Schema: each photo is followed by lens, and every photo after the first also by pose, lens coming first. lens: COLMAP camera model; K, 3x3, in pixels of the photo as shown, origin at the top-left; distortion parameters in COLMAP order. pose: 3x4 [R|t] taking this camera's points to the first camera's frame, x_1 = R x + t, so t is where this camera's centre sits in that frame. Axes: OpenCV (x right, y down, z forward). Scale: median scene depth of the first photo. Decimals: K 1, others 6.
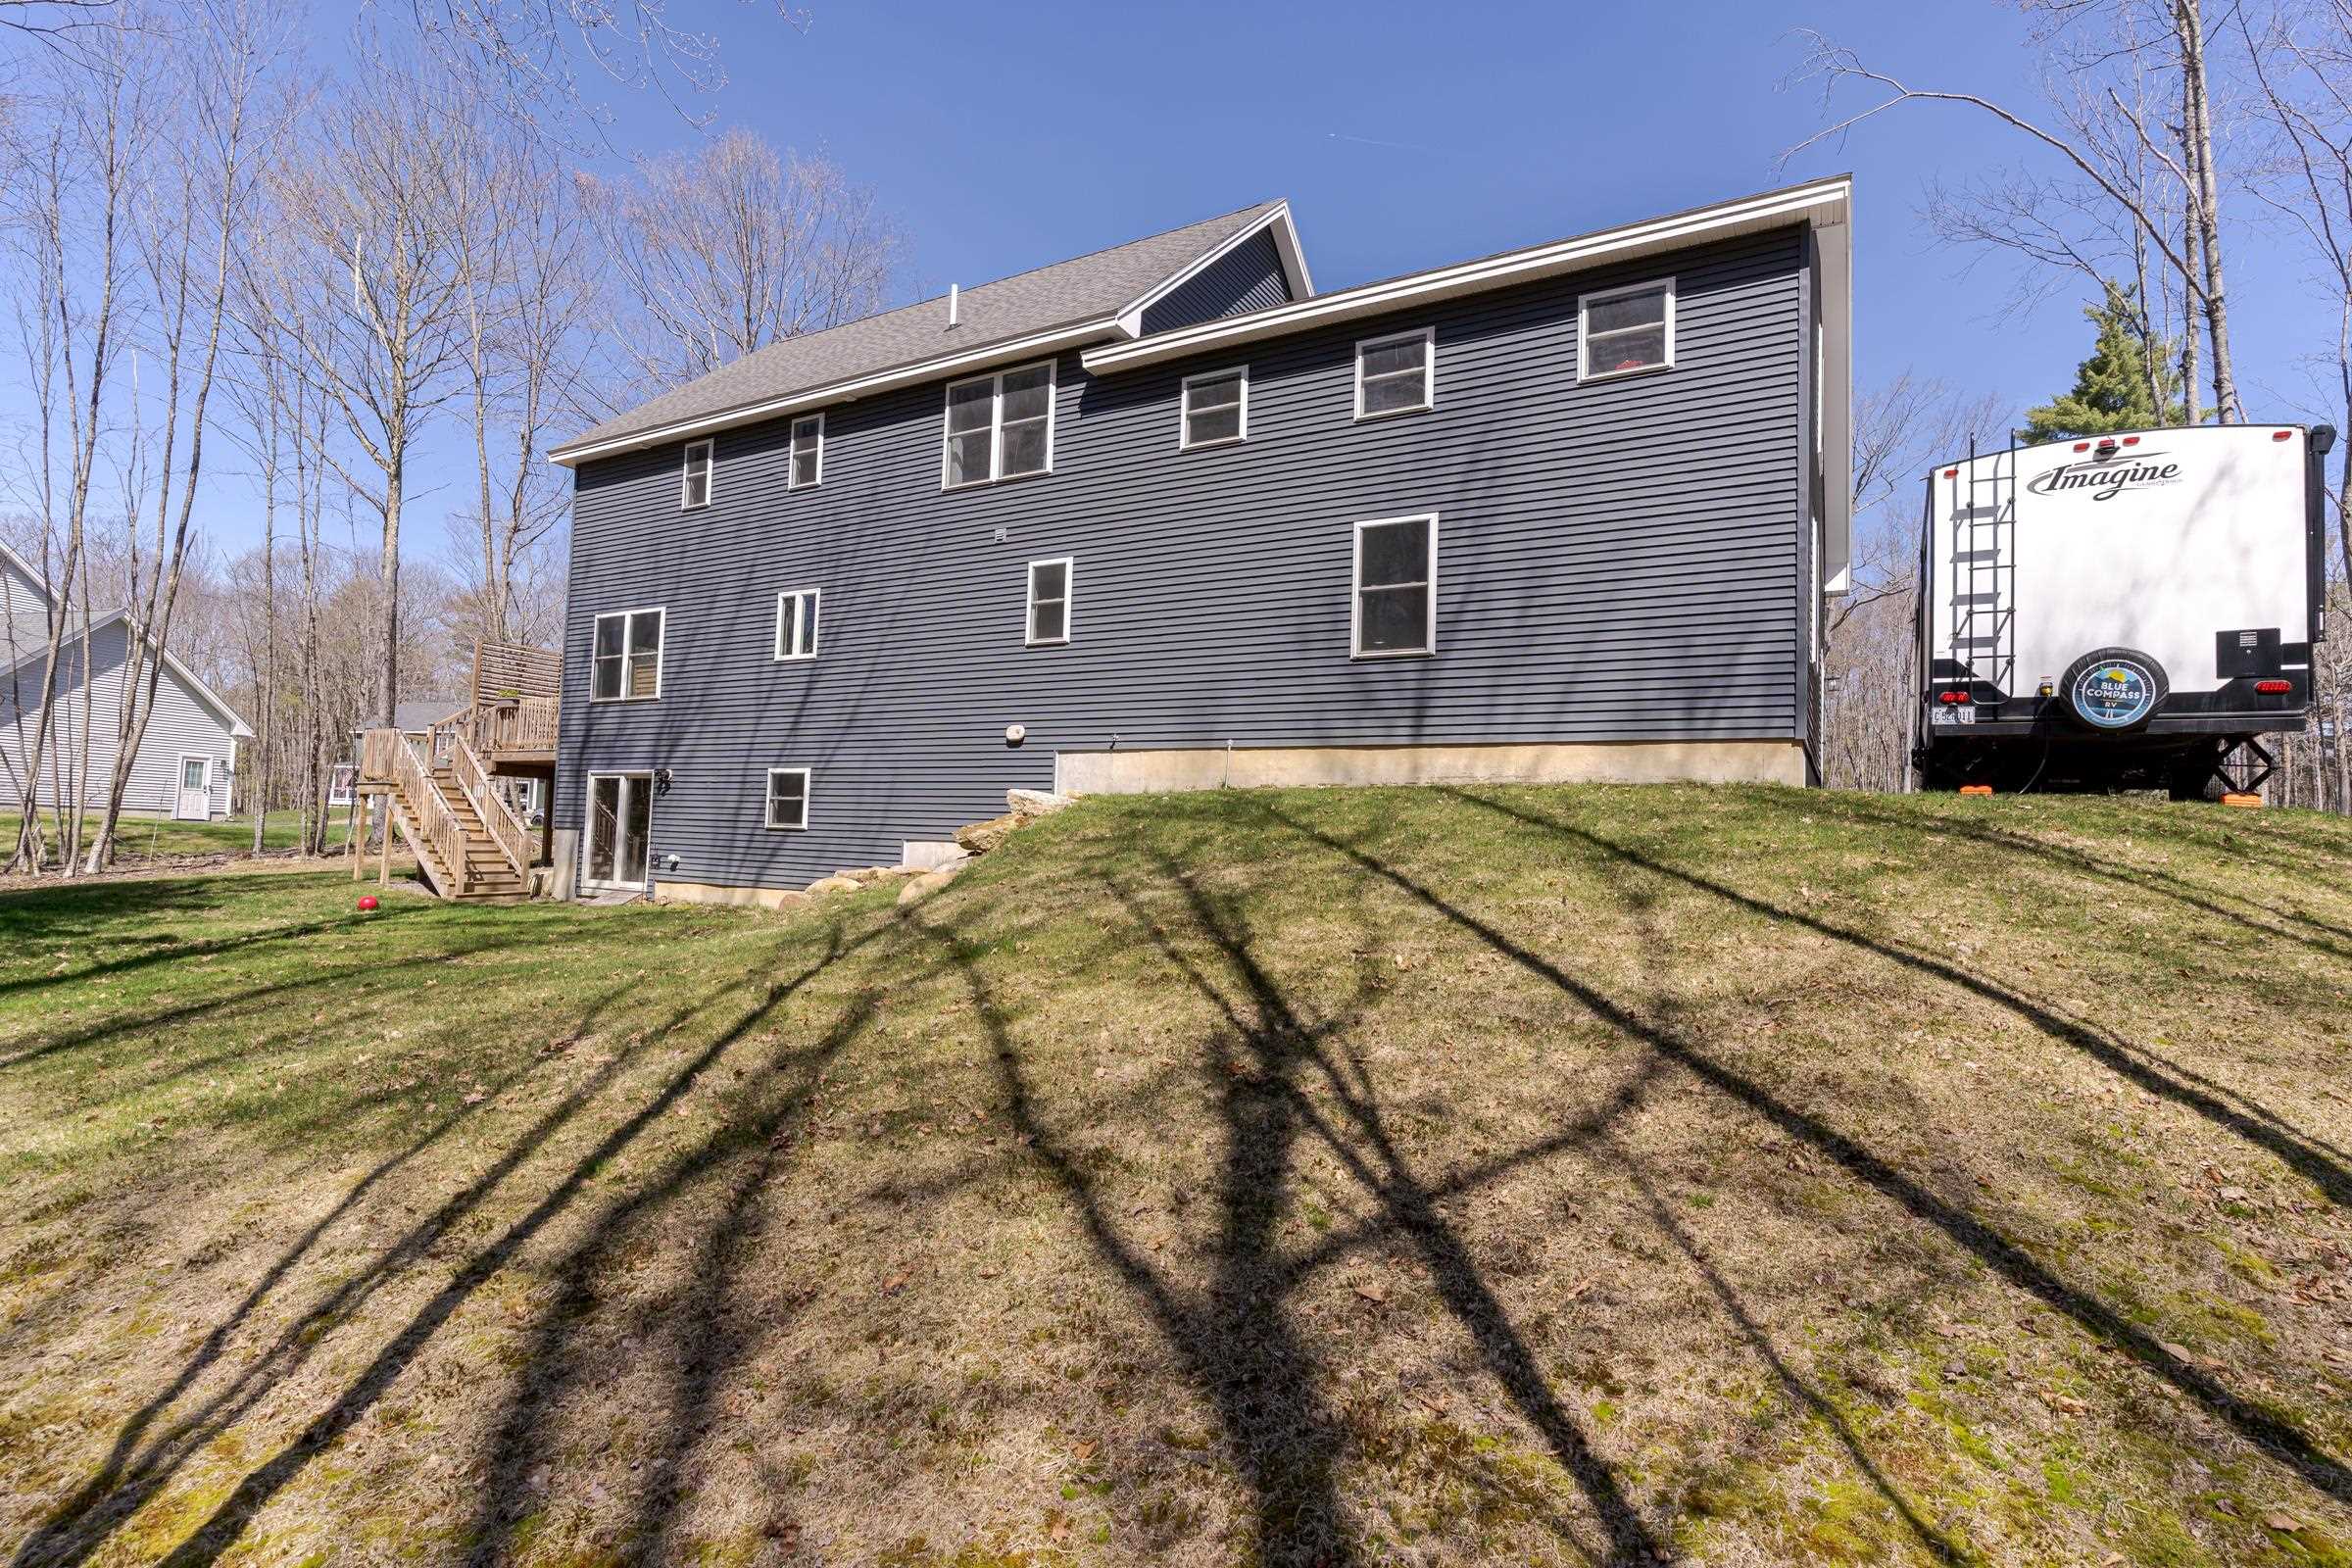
lens RADIAL K [[1113.7, 0, 1179.3], [0, 1113.7, 790.2], [0, 0, 1]] dist [-0.000529, 0.000182]
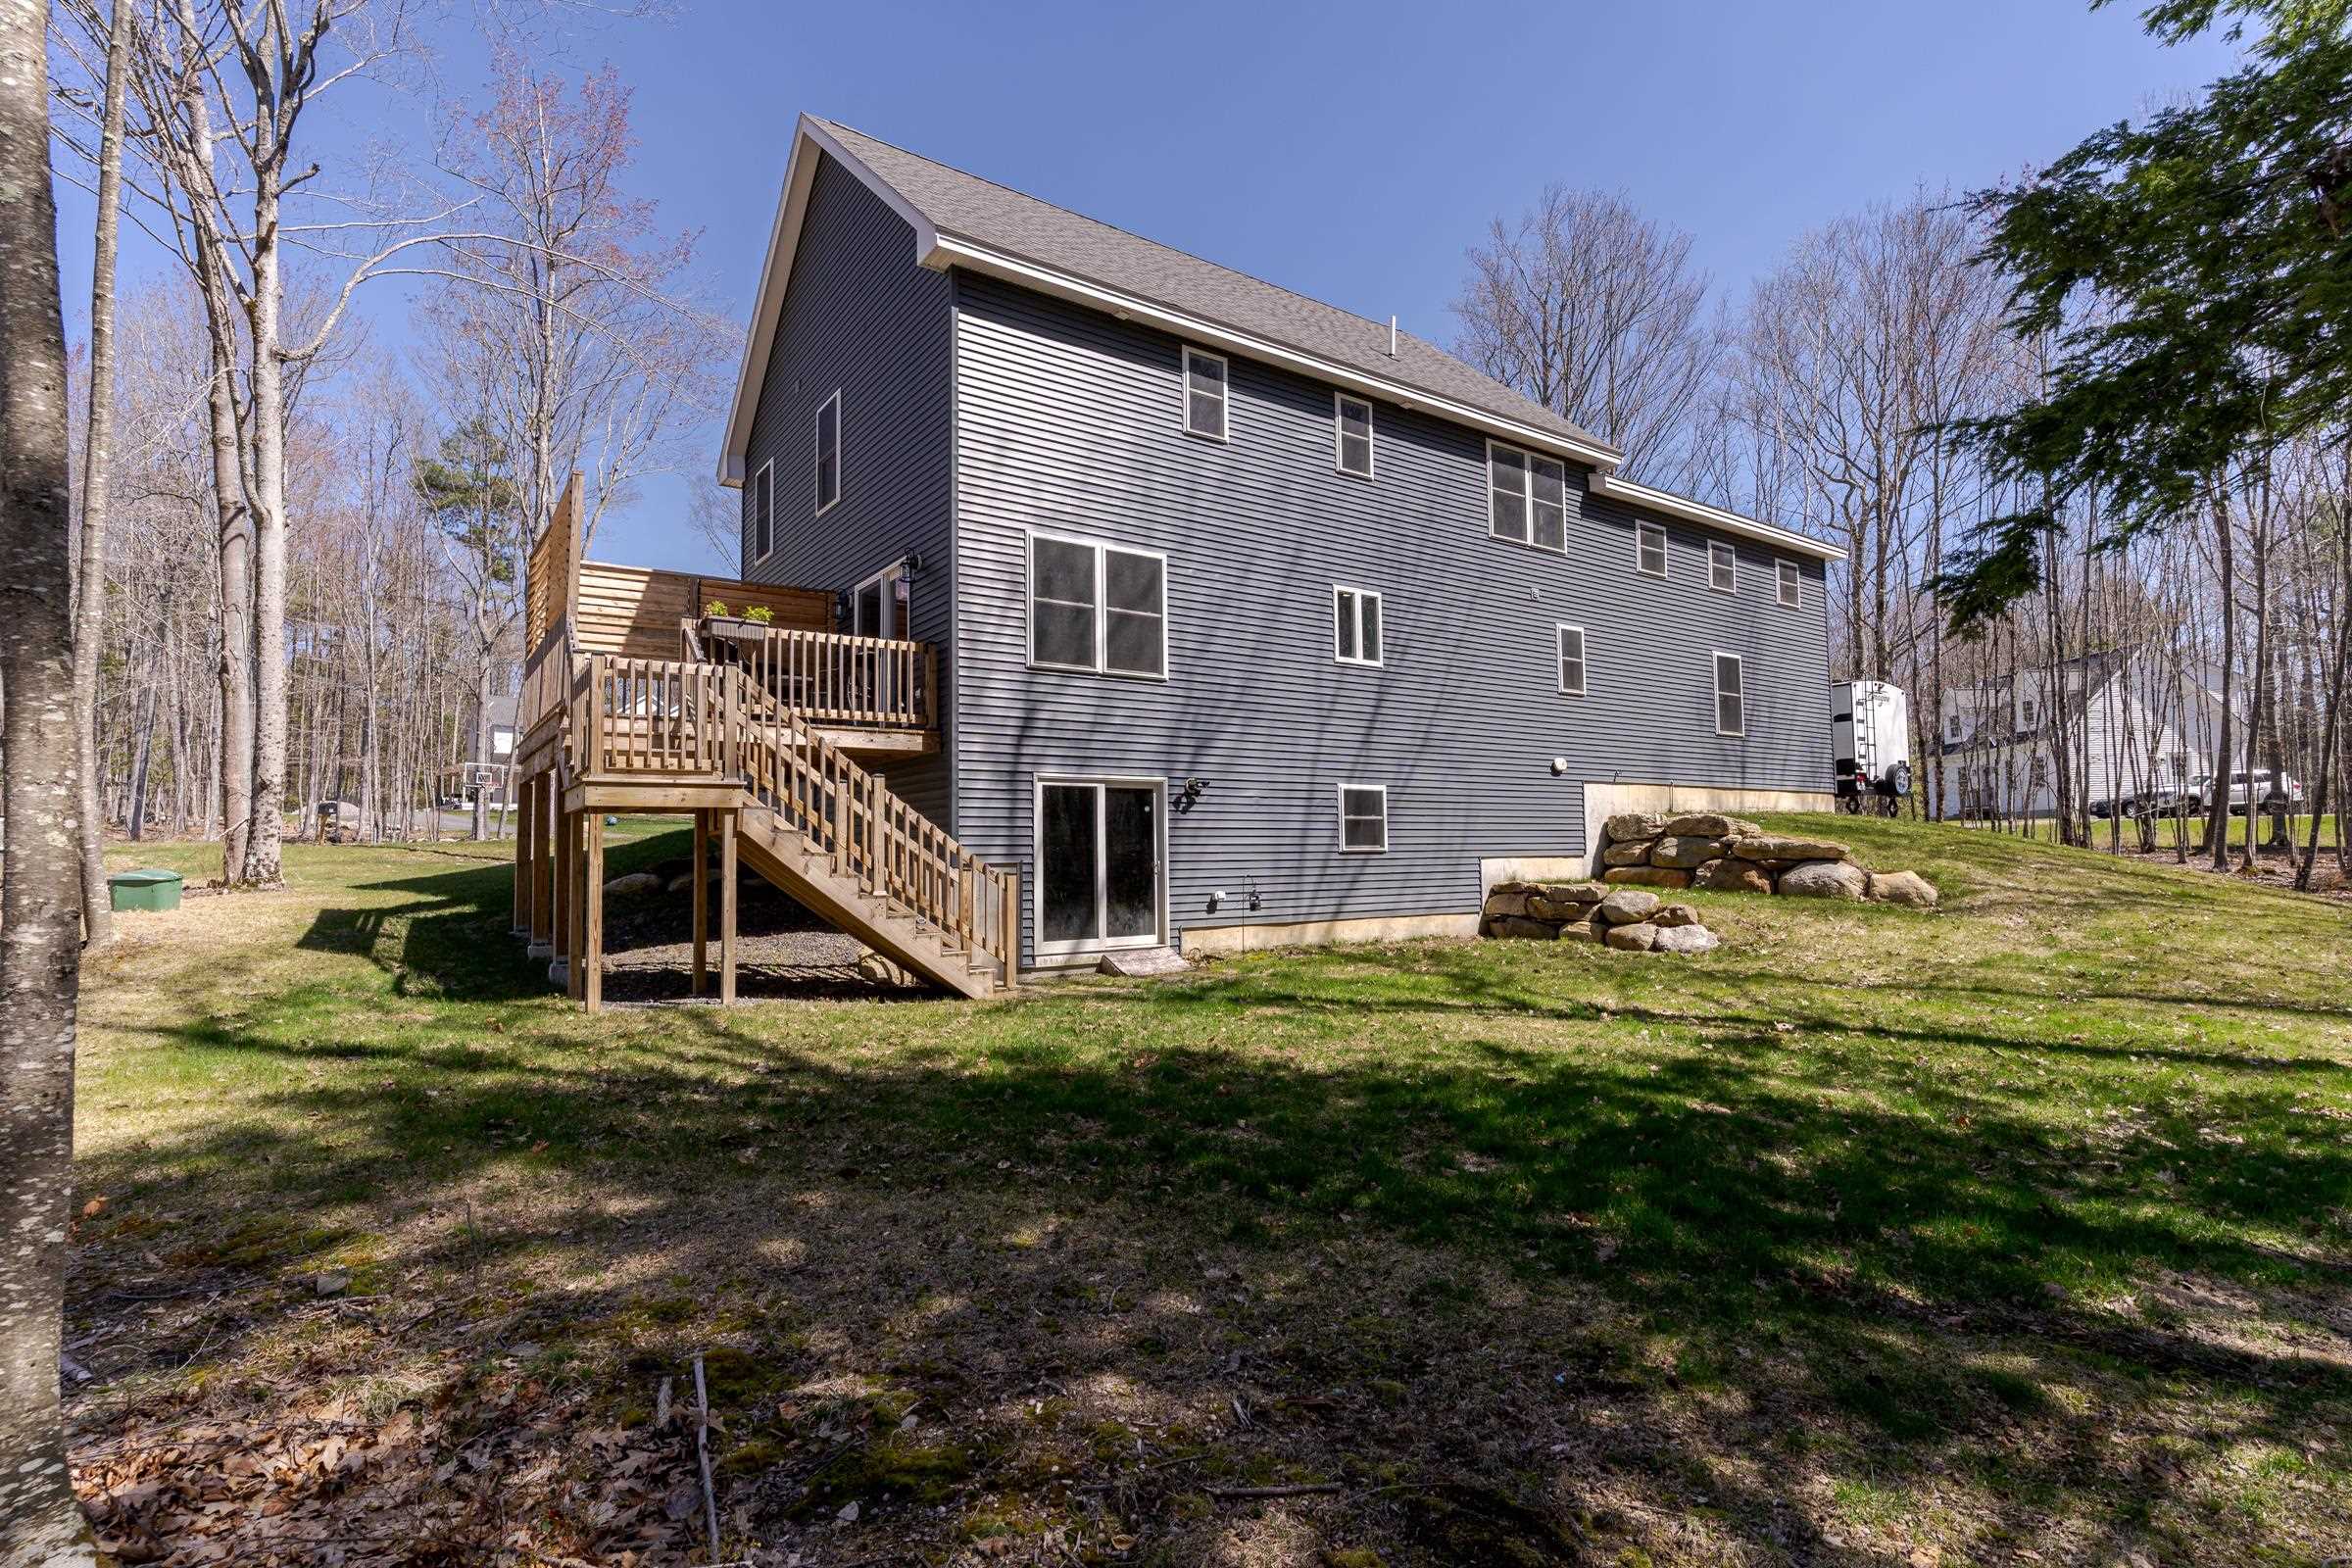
lens RADIAL K [[1142.4, 0, 1167.4], [0, 1142.4, 784.8], [0, 0, 1]] dist [0.001132, 0.000092]
pose [[0.415717, 0.011310, 0.909424, -1.280363], [-0.024647, 0.999696, -0.001166, -0.014789], [-0.909160, -0.021930, 0.415869, 0.766252]]
